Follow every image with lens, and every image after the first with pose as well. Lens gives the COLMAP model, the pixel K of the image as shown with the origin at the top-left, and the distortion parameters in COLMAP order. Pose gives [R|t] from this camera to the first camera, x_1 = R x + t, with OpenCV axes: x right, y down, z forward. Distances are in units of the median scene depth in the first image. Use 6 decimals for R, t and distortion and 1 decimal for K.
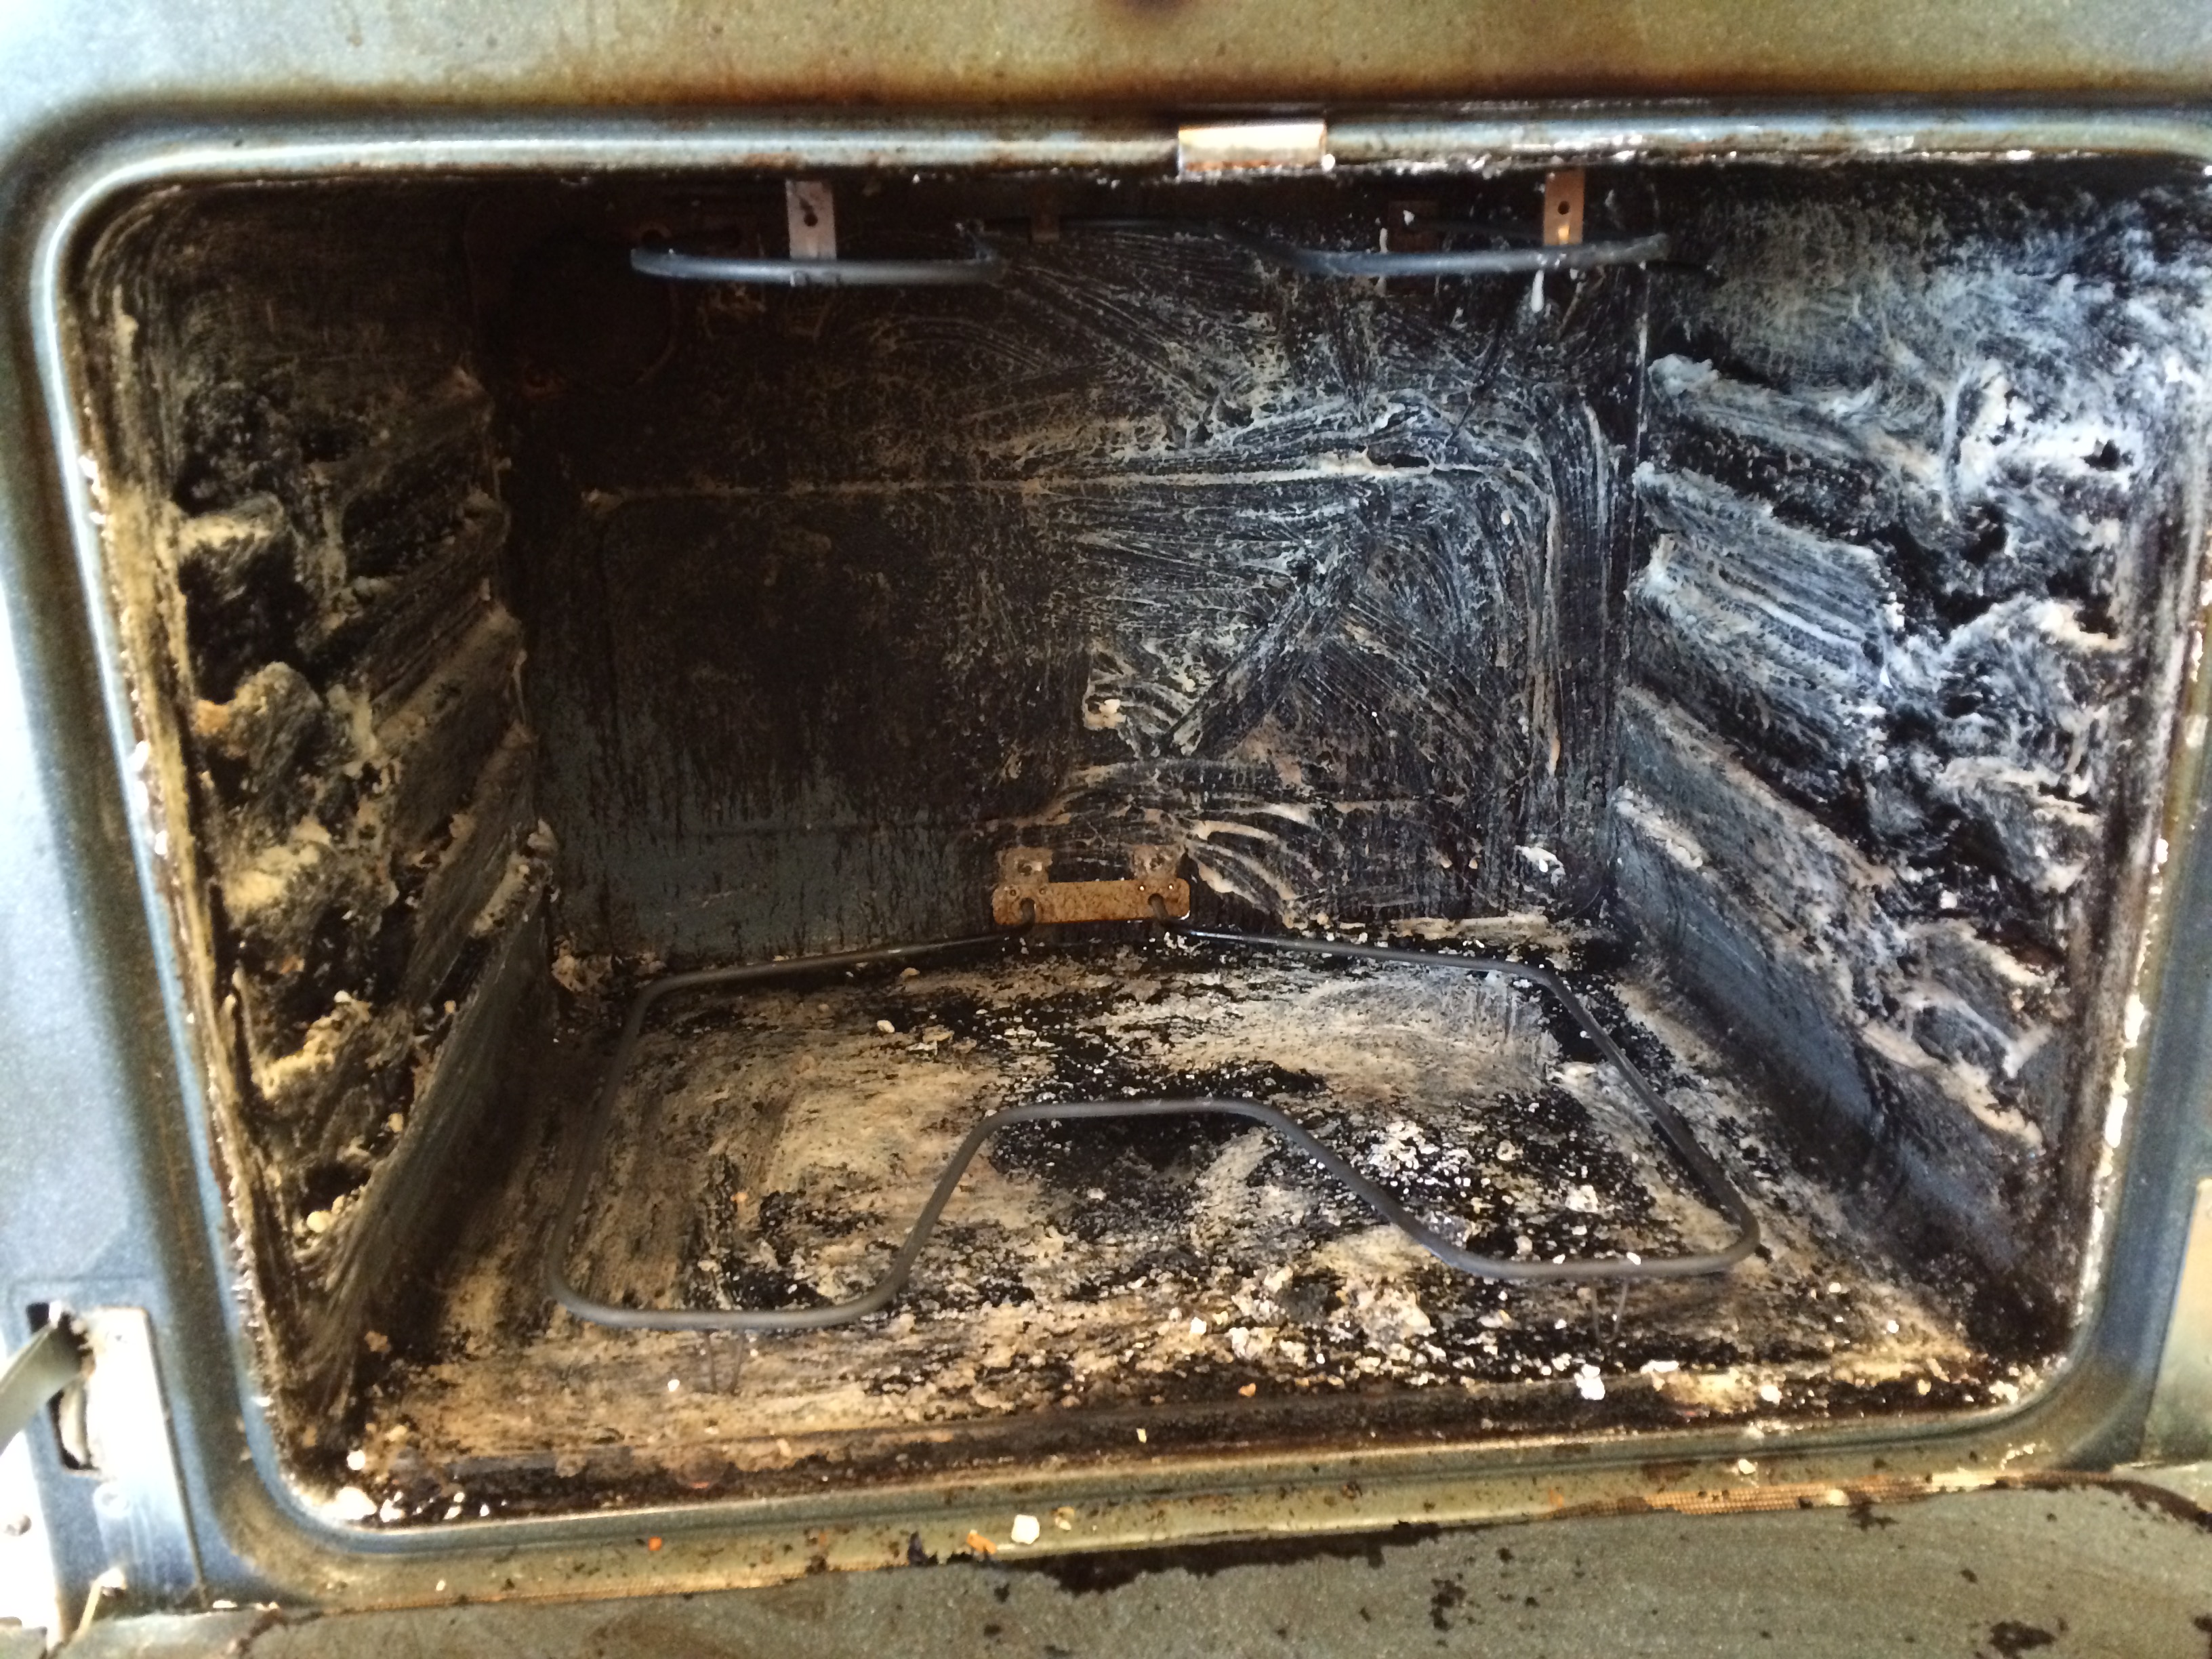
lens RADIAL K [[1909.5, 0, 1106.0], [0, 1909.5, 829.5], [0, 0, 1]] dist [0.075965, -0.107168]
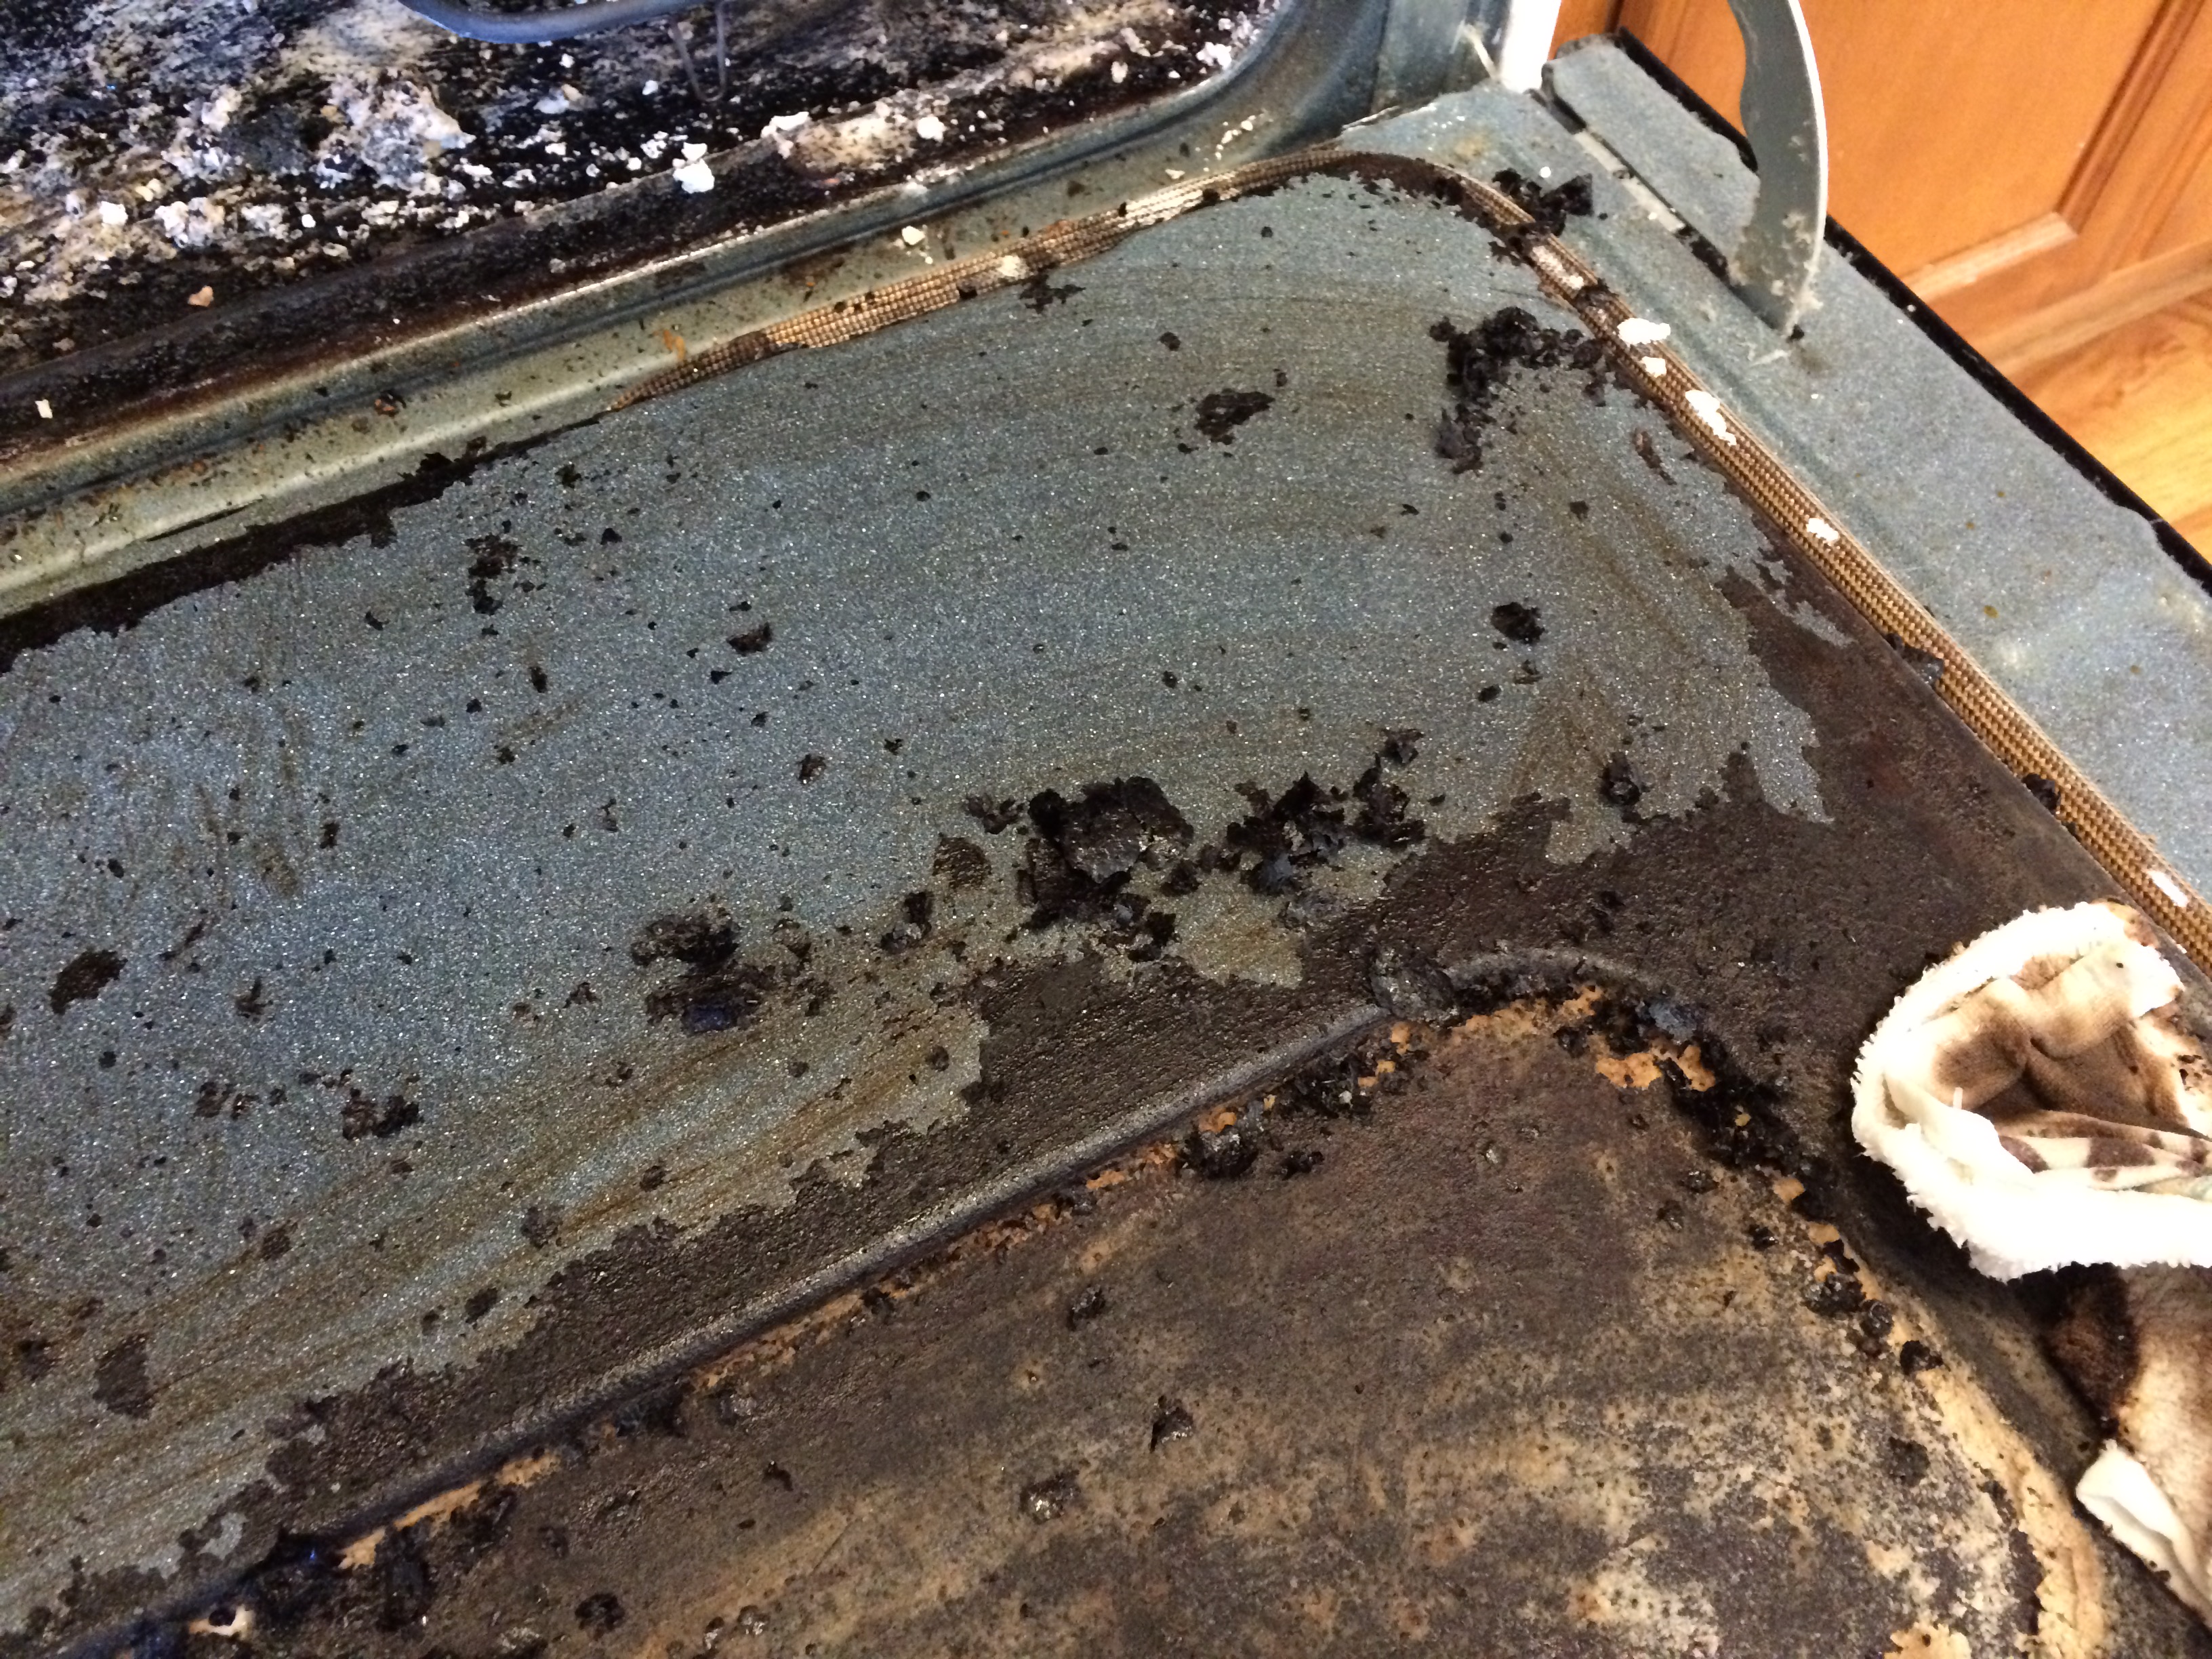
lens RADIAL K [[1909.5, 0, 1106.0], [0, 1909.5, 829.5], [0, 0, 1]] dist [0.075965, -0.107168]
pose [[0.924363, -0.307068, 0.226412, 0.152380], [0.107835, 0.779546, 0.616993, 0.051527], [-0.365958, -0.545910, 0.753696, 0.263610]]
